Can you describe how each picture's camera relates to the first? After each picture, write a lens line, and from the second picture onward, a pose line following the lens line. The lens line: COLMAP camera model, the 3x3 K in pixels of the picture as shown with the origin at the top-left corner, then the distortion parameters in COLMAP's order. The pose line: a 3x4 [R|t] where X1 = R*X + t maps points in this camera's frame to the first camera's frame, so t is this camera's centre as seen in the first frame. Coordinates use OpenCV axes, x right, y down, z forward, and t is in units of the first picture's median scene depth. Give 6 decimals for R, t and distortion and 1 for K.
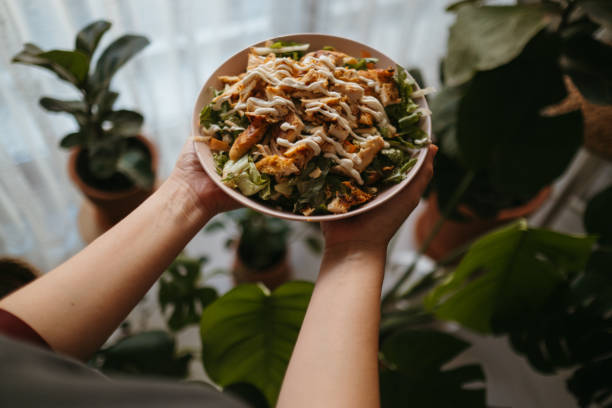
lens RADIAL K [[548.0, 0, 304.2], [0, 548.0, 197.0], [0, 0, 1]] dist [-0.002457, 0.000308]
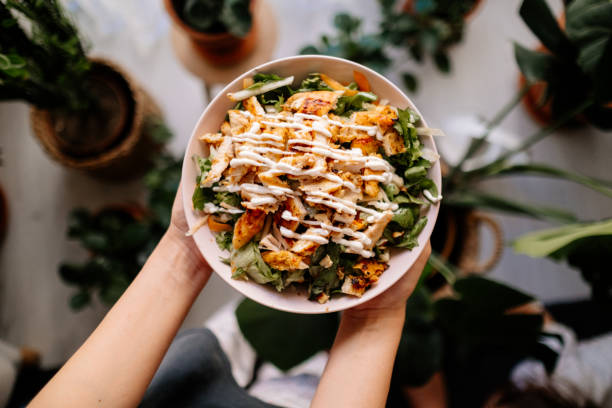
lens RADIAL K [[548.0, 0, 304.2], [0, 548.0, 197.0], [0, 0, 1]] dist [-0.002457, 0.000308]
pose [[0.989504, -0.142675, -0.022904, 0.020435], [0.137375, 0.879644, 0.455361, -0.573691], [-0.044821, -0.453729, 0.890012, 0.178565]]
